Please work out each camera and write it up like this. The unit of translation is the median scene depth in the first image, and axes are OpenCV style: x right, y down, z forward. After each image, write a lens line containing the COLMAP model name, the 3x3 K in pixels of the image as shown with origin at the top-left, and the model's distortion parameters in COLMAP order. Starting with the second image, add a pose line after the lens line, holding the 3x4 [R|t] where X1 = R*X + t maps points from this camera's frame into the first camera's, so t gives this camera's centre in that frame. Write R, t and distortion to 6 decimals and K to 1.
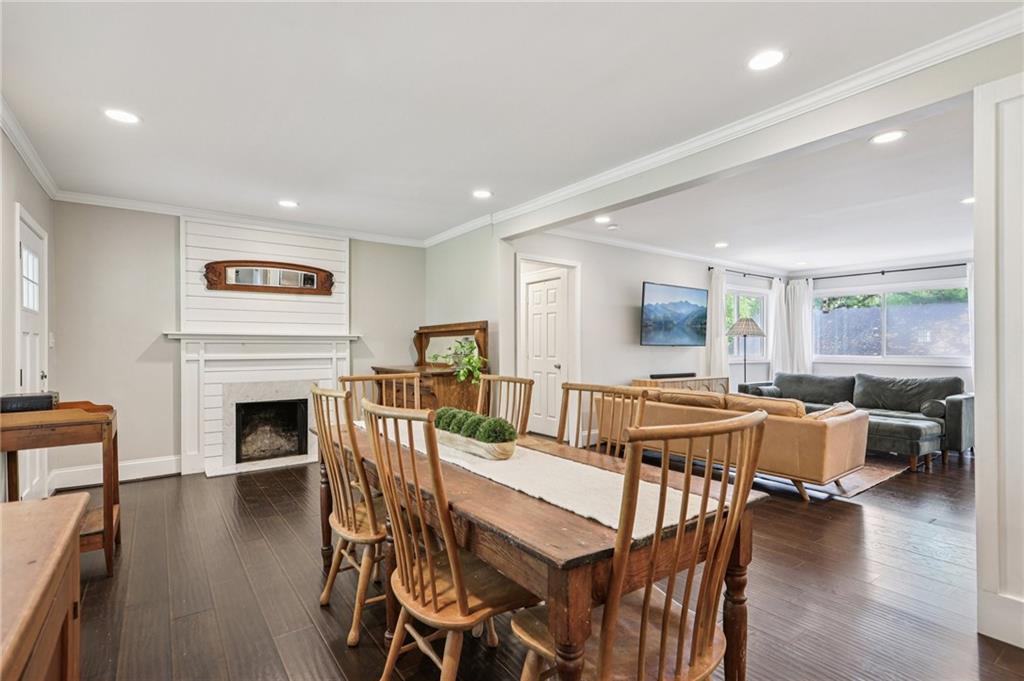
lens RADIAL K [[495.9, 0, 510.5], [0, 495.9, 347.3], [0, 0, 1]] dist [0.017452, 0.000505]
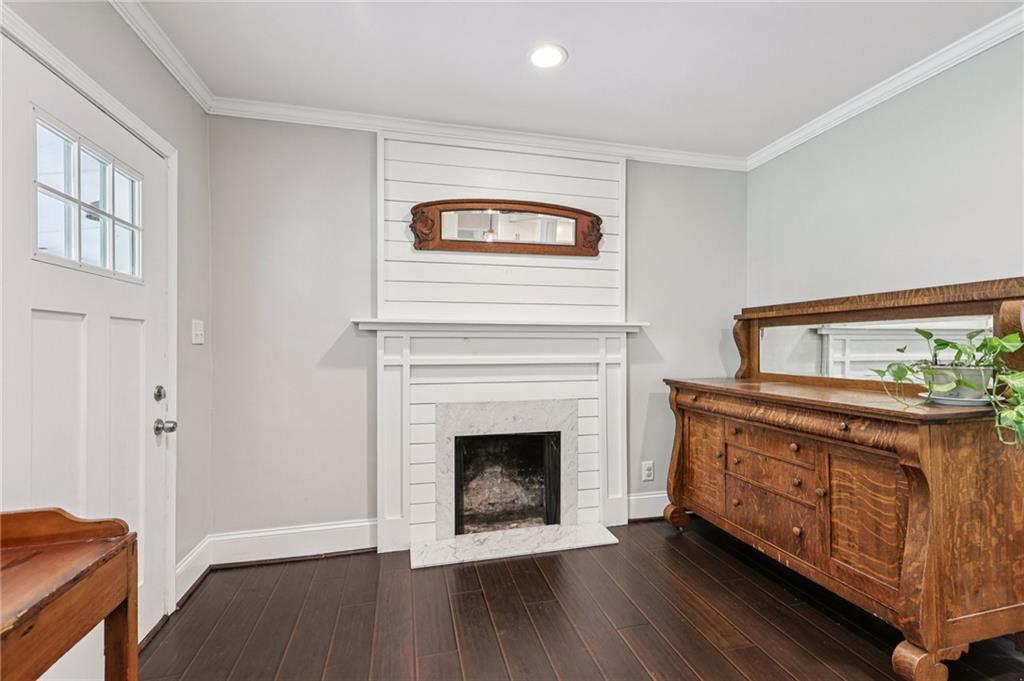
lens RADIAL K [[458.7, 0, 515.3], [0, 458.7, 341.1], [0, 0, 1]] dist [0.005330, 0.000800]
pose [[0.929695, -0.000006, -0.368329, -0.269109], [-0.002849, 0.999970, -0.007206, -0.000172], [0.368318, 0.007749, 0.929667, 0.492562]]
